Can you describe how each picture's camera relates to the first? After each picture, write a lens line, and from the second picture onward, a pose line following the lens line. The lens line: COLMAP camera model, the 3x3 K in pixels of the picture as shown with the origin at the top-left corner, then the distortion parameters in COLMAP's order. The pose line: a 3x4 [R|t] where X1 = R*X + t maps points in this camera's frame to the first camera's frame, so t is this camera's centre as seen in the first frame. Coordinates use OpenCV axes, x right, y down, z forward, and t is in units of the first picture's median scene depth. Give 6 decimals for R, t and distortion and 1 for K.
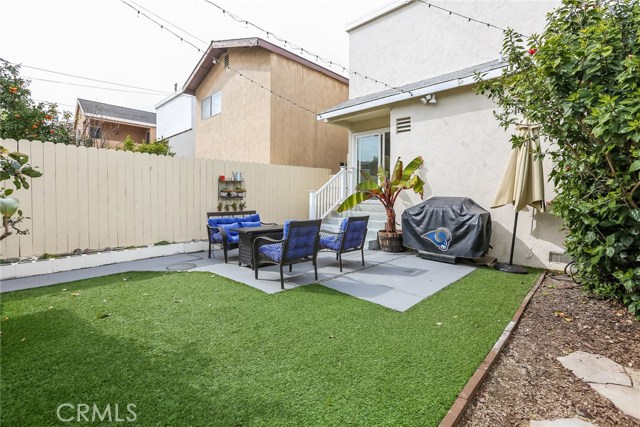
lens RADIAL K [[306.1, 0, 320.5], [0, 306.1, 193.5], [0, 0, 1]] dist [-0.000453, 0.000138]
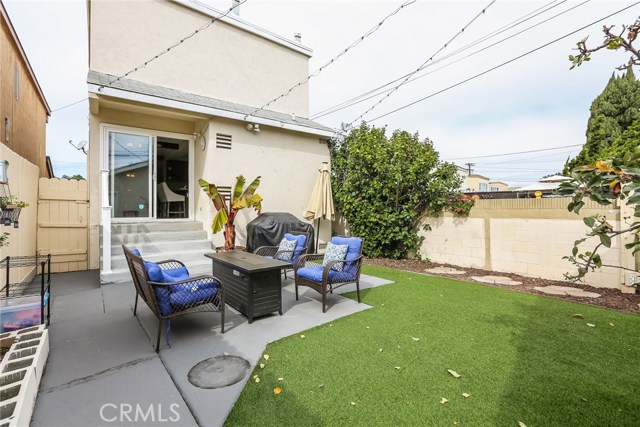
lens RADIAL K [[294.3, 0, 321.6], [0, 294.3, 207.2], [0, 0, 1]] dist [-0.063821, 0.027109]
pose [[0.118350, -0.001527, 0.992971, -0.660749], [-0.008822, 0.999958, 0.002589, -0.013903], [-0.992933, -0.009066, 0.118331, 0.585486]]
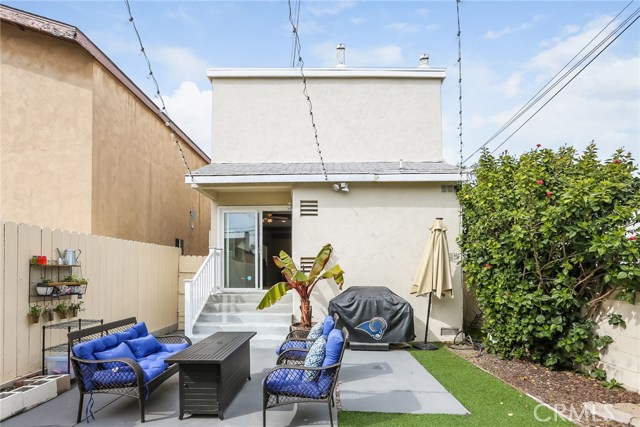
lens RADIAL K [[313.2, 0, 322.9], [0, 313.2, 273.1], [0, 0, 1]] dist [-0.046994, 0.018101]
pose [[0.718562, -0.006101, 0.695436, -0.369200], [-0.000898, 0.999953, 0.009700, -0.037449], [-0.695462, -0.007595, 0.718523, 0.300524]]
